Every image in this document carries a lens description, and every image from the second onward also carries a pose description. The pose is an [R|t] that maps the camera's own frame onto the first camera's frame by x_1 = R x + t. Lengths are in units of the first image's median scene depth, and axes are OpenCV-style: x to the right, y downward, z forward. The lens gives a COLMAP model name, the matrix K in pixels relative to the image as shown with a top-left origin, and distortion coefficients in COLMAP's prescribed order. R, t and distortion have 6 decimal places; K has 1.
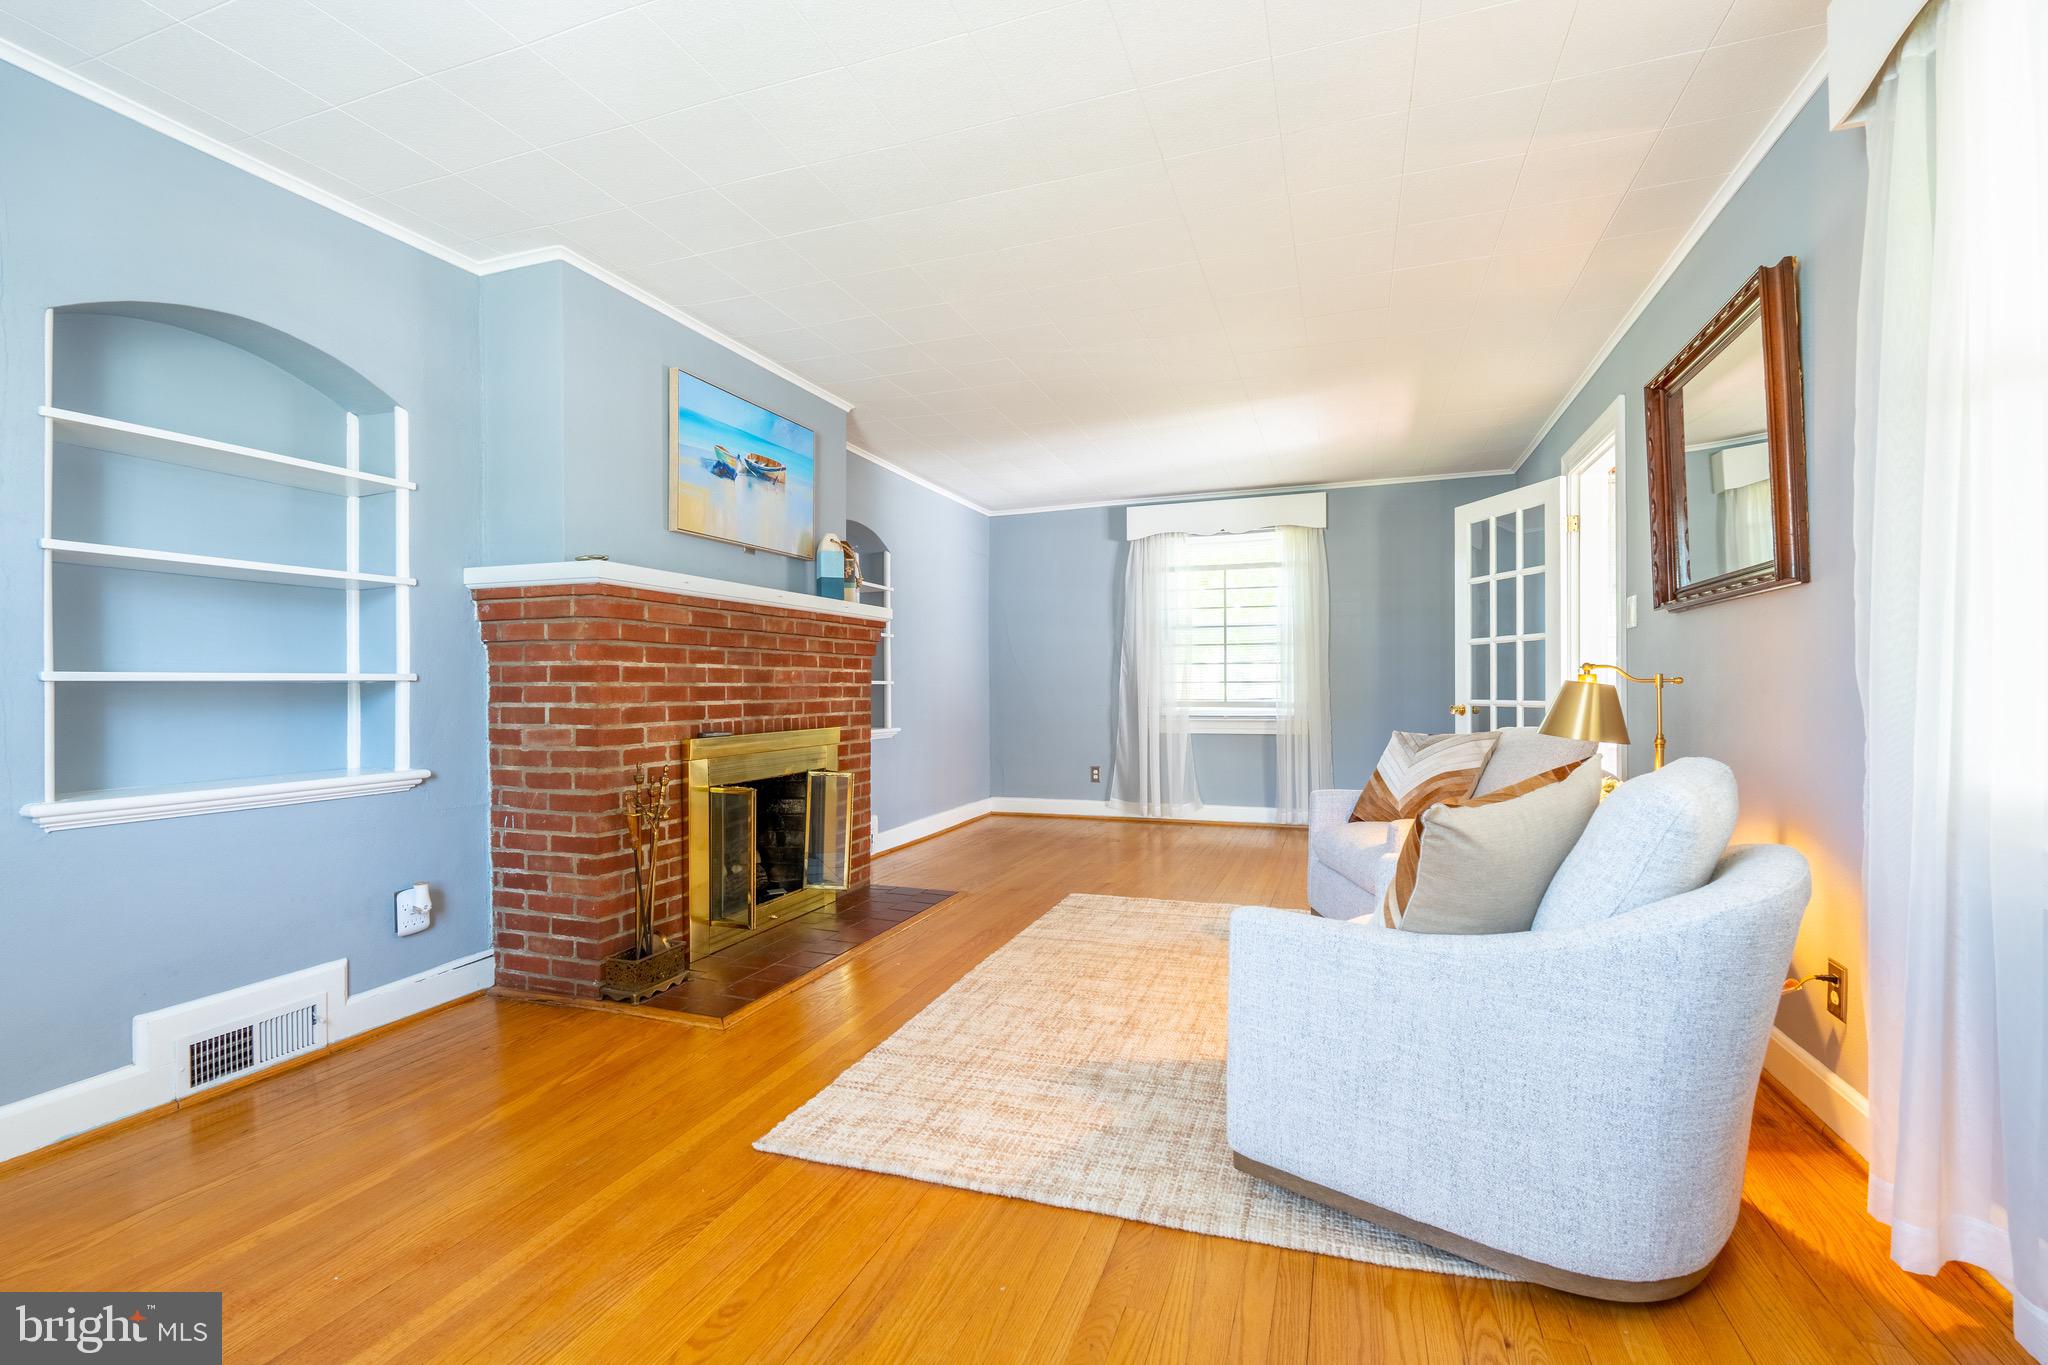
lens RADIAL K [[884.6, 0, 1063.4], [0, 884.6, 683.7], [0, 0, 1]] dist [-0.002212, 0.000027]
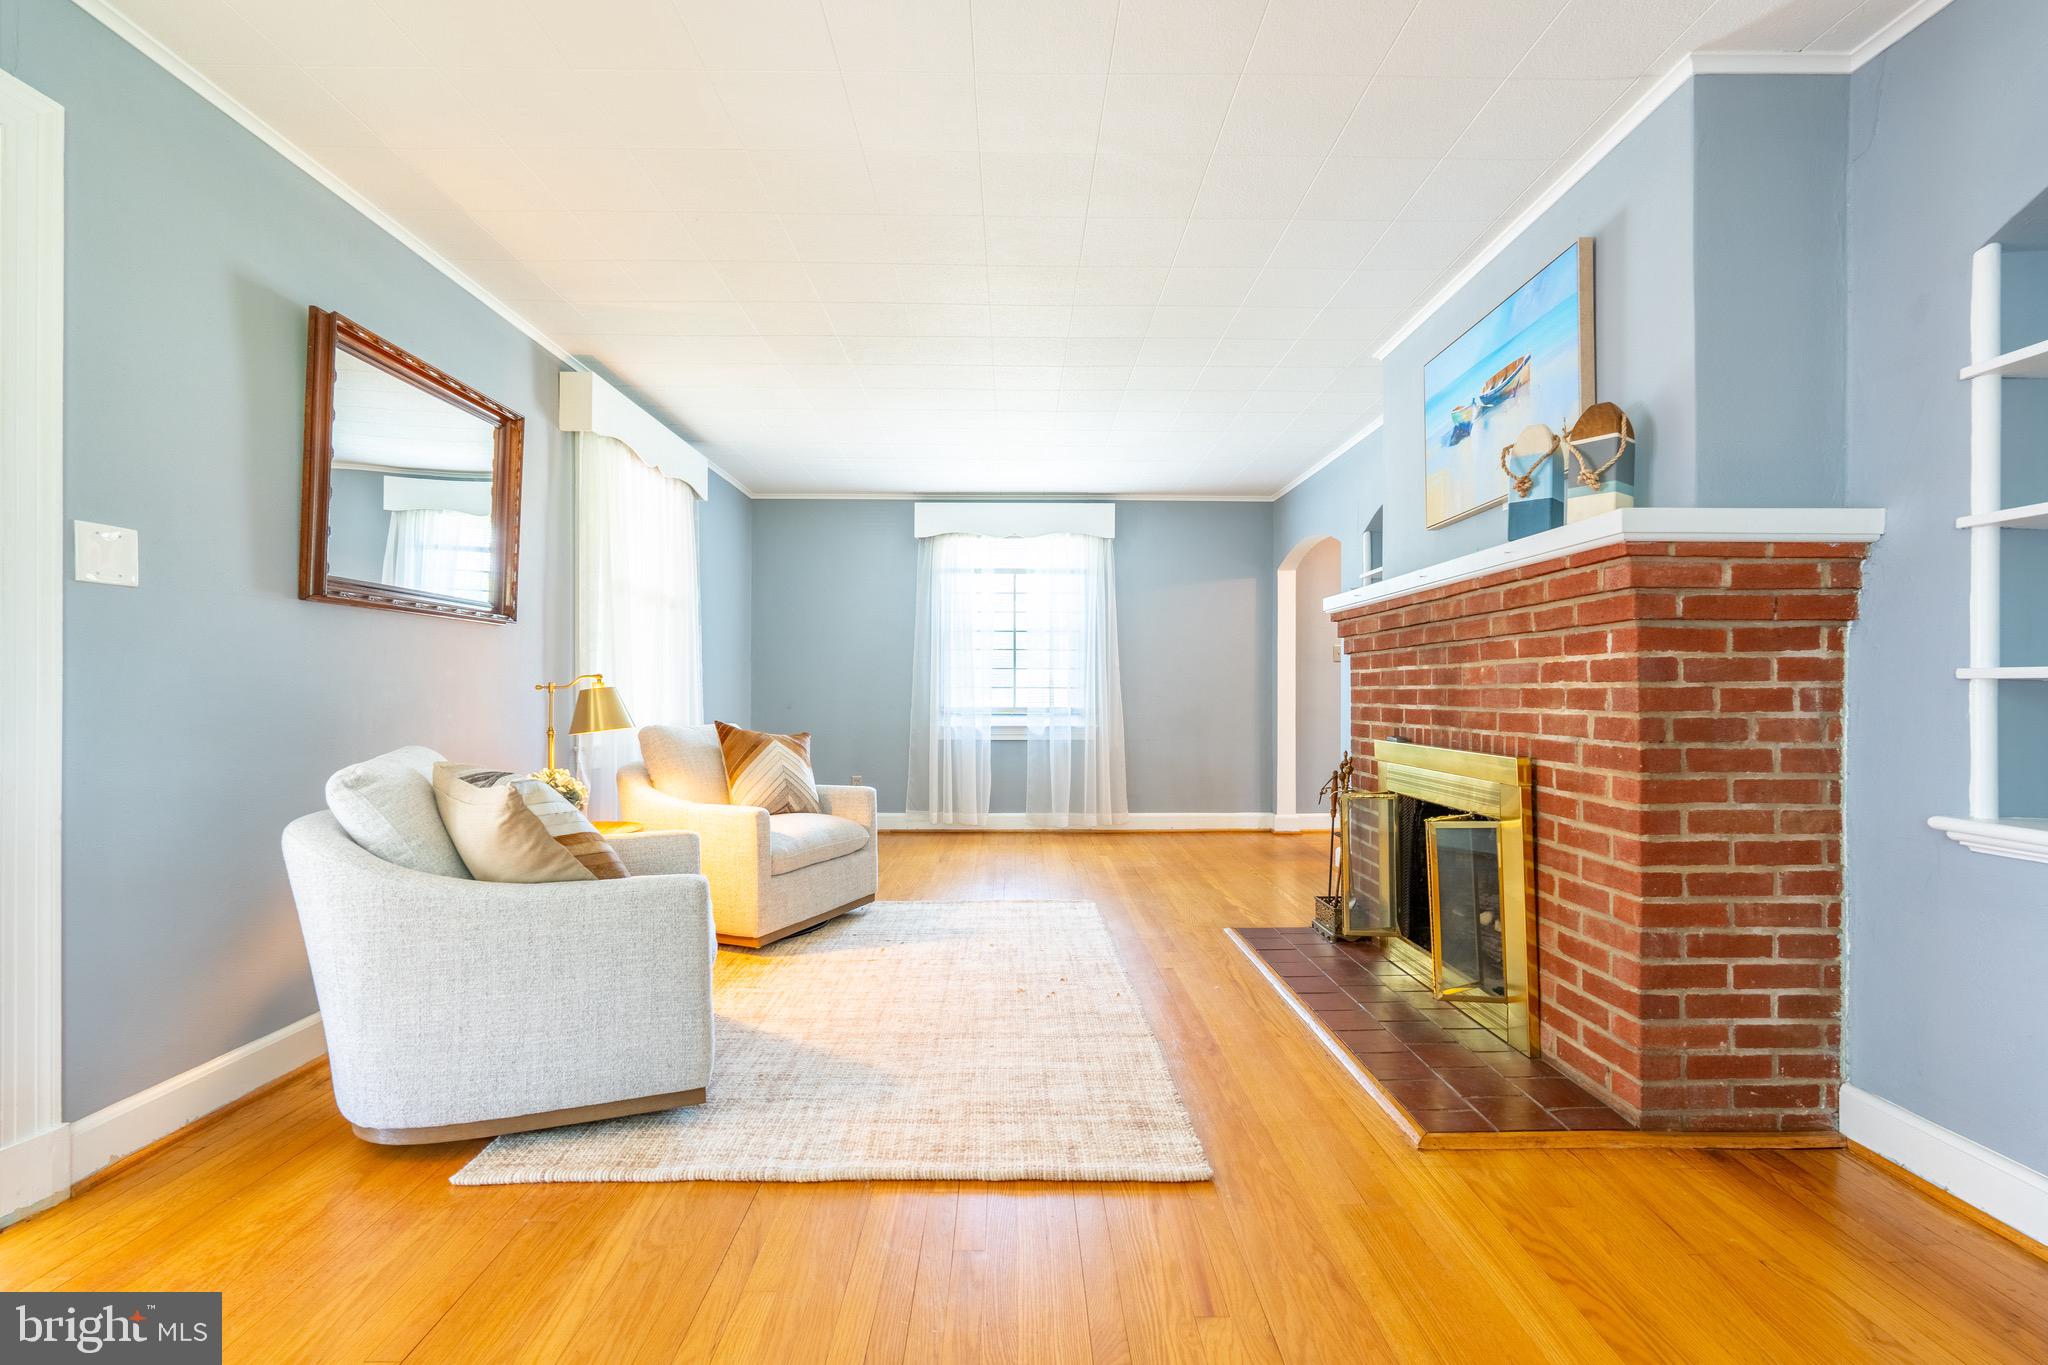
lens RADIAL K [[896.1, 0, 1019.9], [0, 896.1, 693.0], [0, 0, 1]] dist [-0.001366, -0.000266]
pose [[-0.952022, 0.003782, -0.306005, 0.331040], [0.004283, 0.999990, -0.000969, 0.006883], [0.305998, -0.002233, -0.952029, 2.012988]]
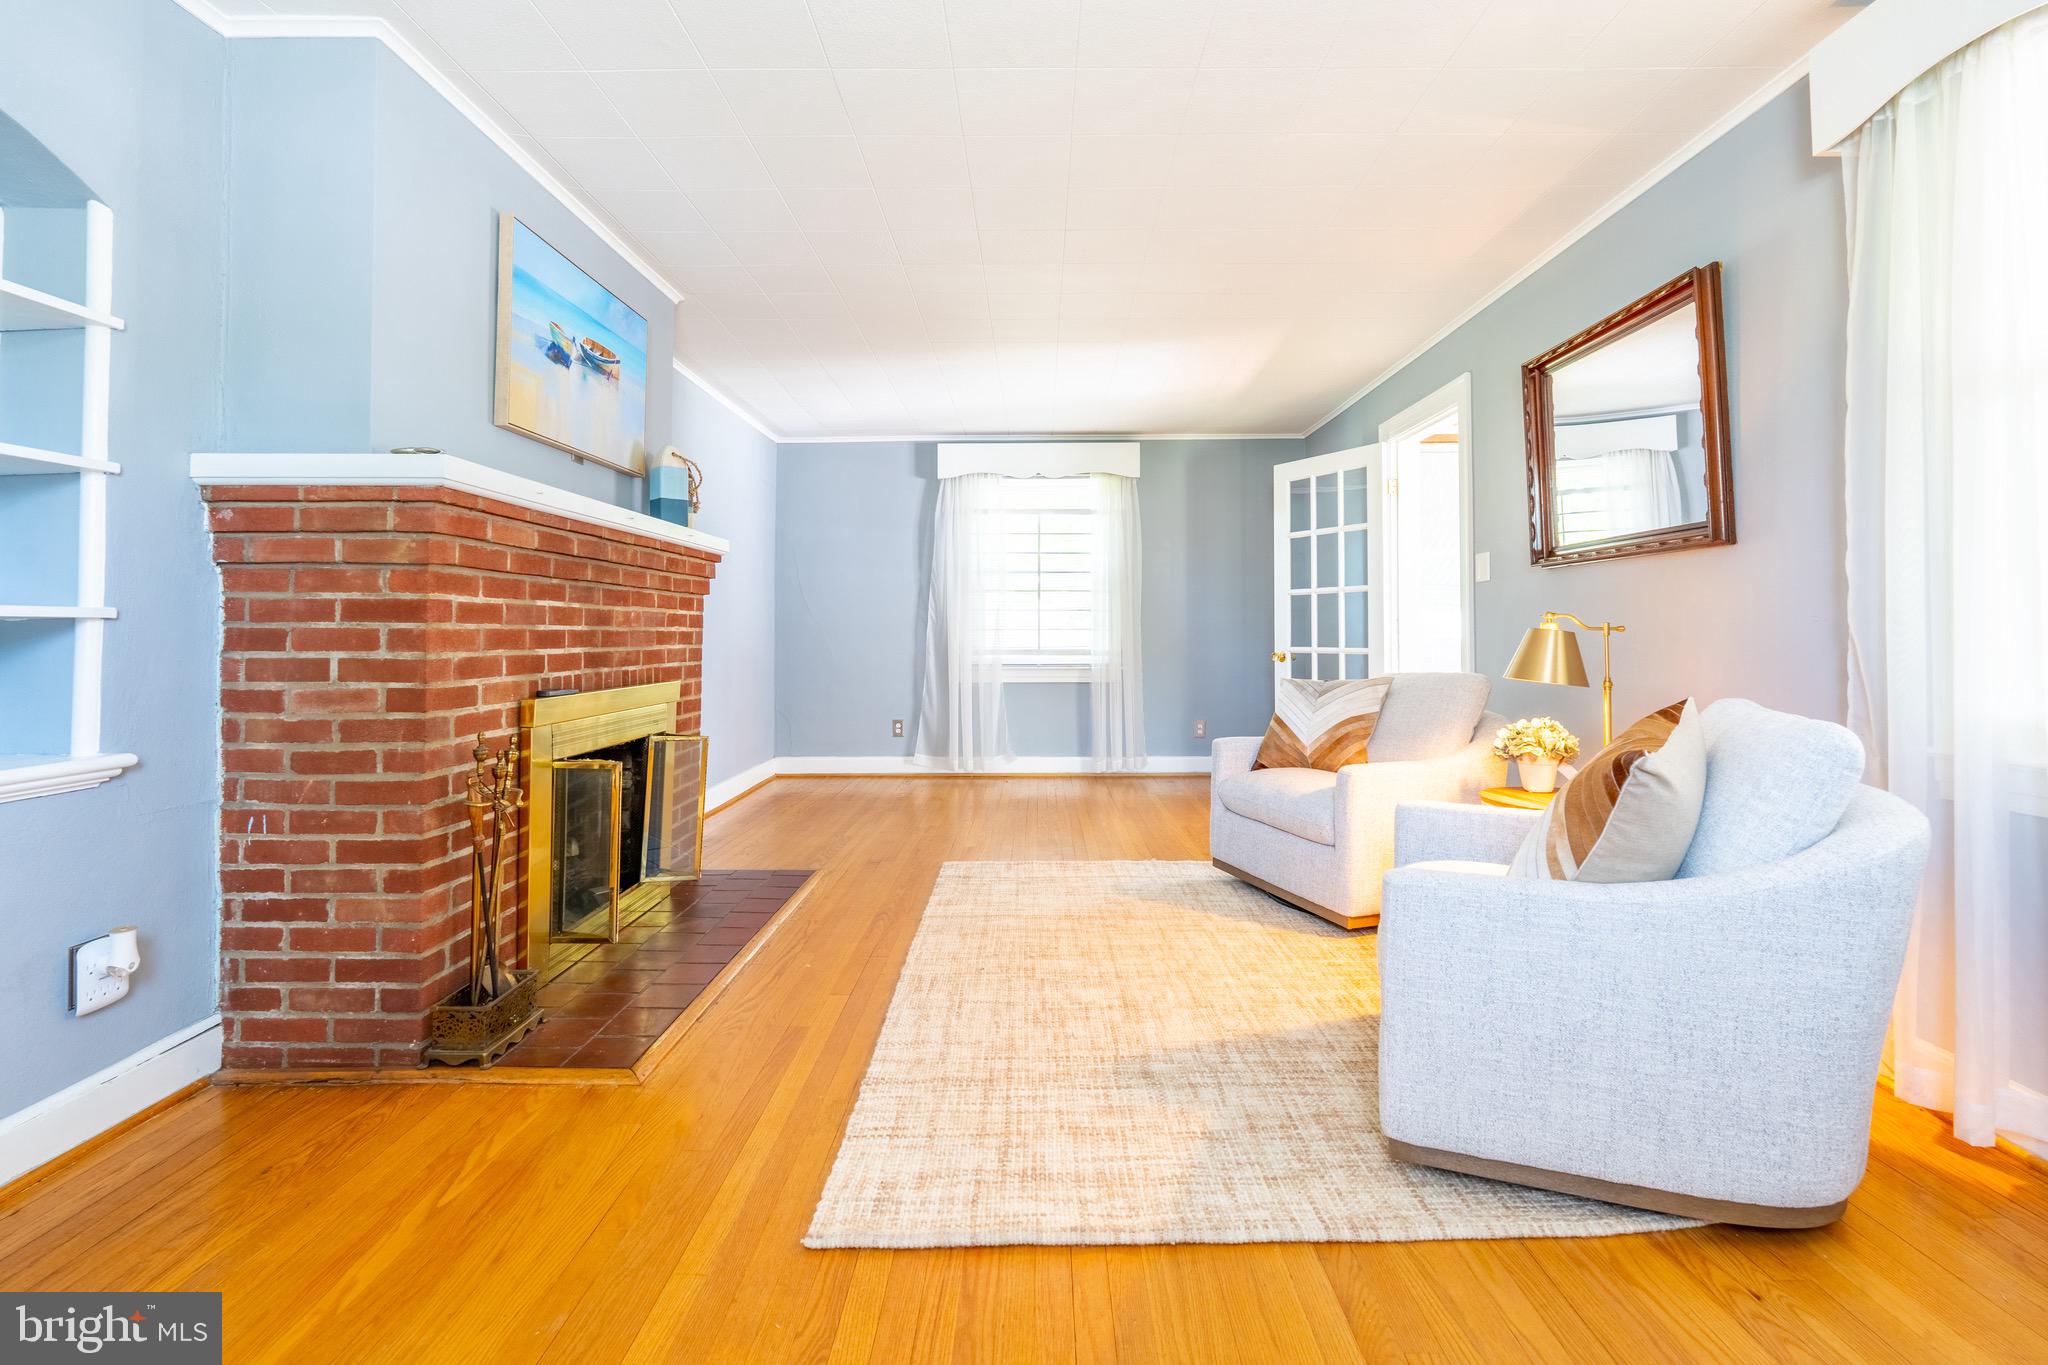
lens RADIAL K [[896.9, 0, 1058.5], [0, 896.9, 609.7], [0, 0, 1]] dist [-0.001593, 0.000018]
pose [[0.945614, 0.012752, 0.325039, -0.263691], [-0.004748, 0.999666, -0.025406, 0.003554], [-0.325255, 0.022481, 0.945359, 0.132555]]
